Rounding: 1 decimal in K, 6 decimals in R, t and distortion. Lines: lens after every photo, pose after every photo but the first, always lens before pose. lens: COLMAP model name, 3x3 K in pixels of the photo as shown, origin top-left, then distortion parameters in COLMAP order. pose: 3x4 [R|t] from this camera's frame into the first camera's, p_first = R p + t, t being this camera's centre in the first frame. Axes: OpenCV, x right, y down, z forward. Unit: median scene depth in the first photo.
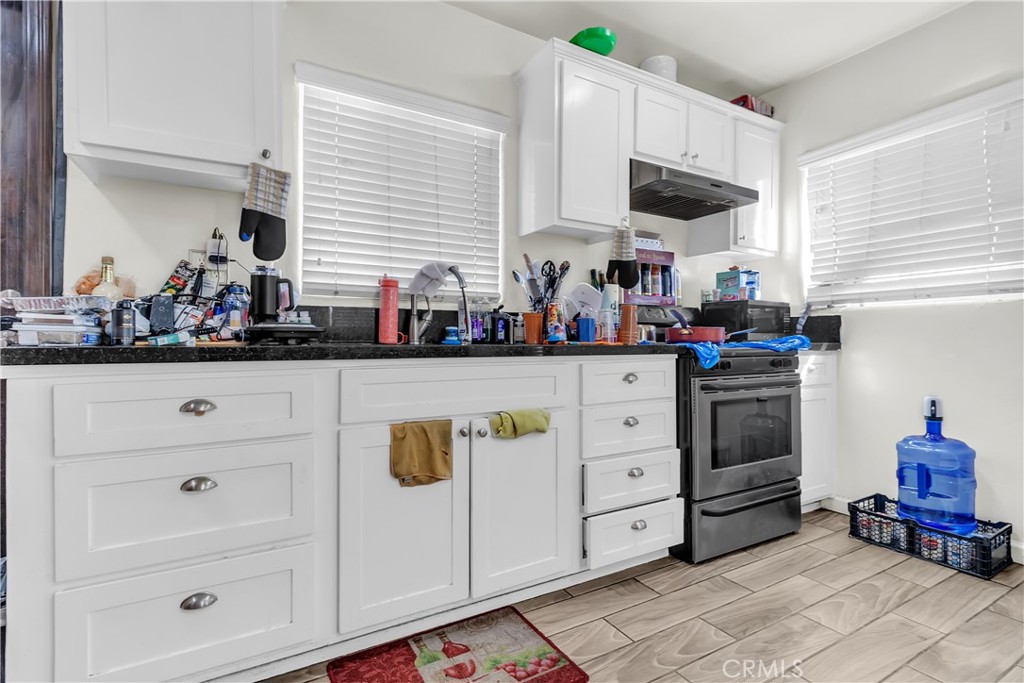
lens RADIAL K [[488.9, 0, 512.0], [0, 488.9, 341.5], [0, 0, 1]] dist [0.001841, 0.001661]
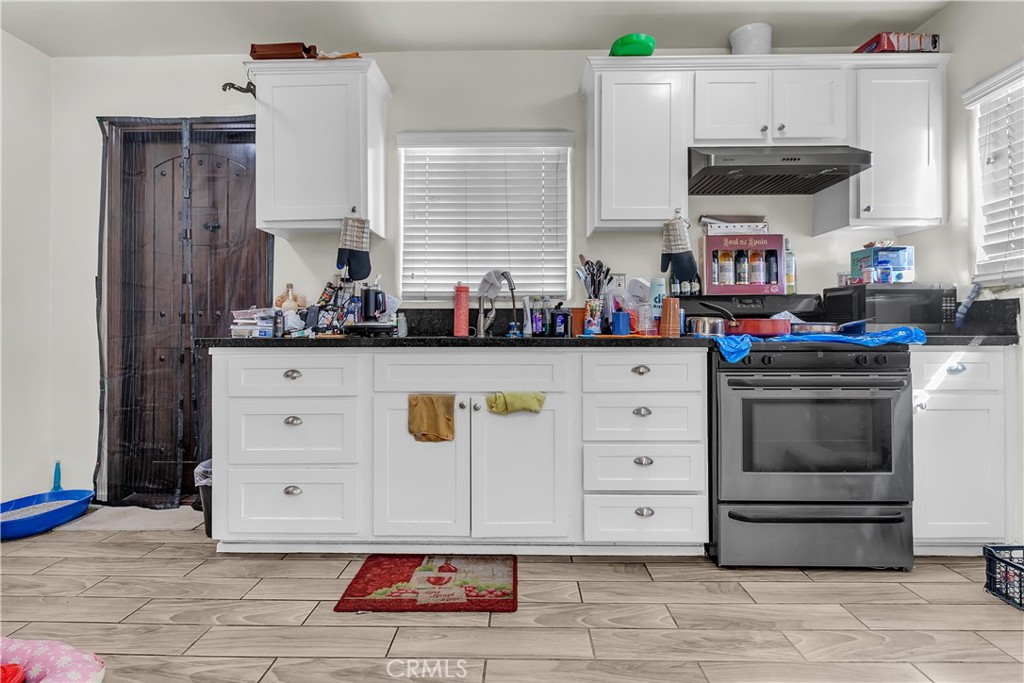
lens RADIAL K [[504.9, 0, 513.9], [0, 504.9, 332.6], [0, 0, 1]] dist [-0.001712, -0.000197]
pose [[0.858819, -0.003411, -0.512268, 0.532068], [0.001813, 0.999992, -0.003619, -0.000544], [0.512276, 0.002179, 0.858818, -0.055386]]
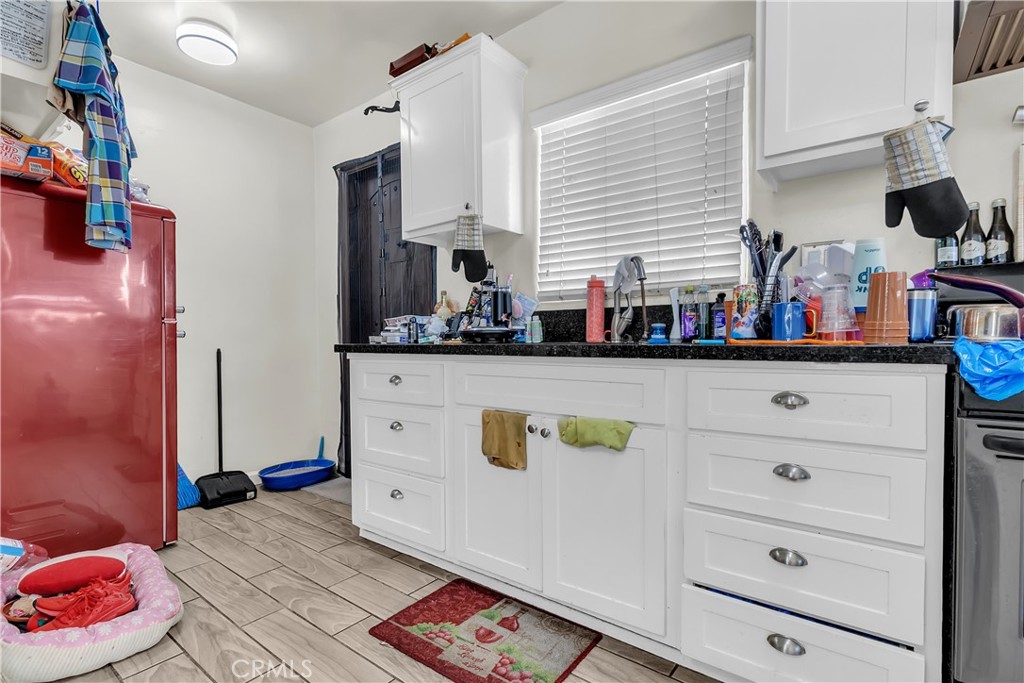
lens RADIAL K [[488.0, 0, 507.1], [0, 488.0, 354.5], [0, 0, 1]] dist [0.001375, 0.000866]
pose [[0.381296, 0.025275, -0.924107, 0.631134], [0.006317, 0.999532, 0.029944, -0.001621], [0.924431, -0.017255, 0.380958, 0.428326]]
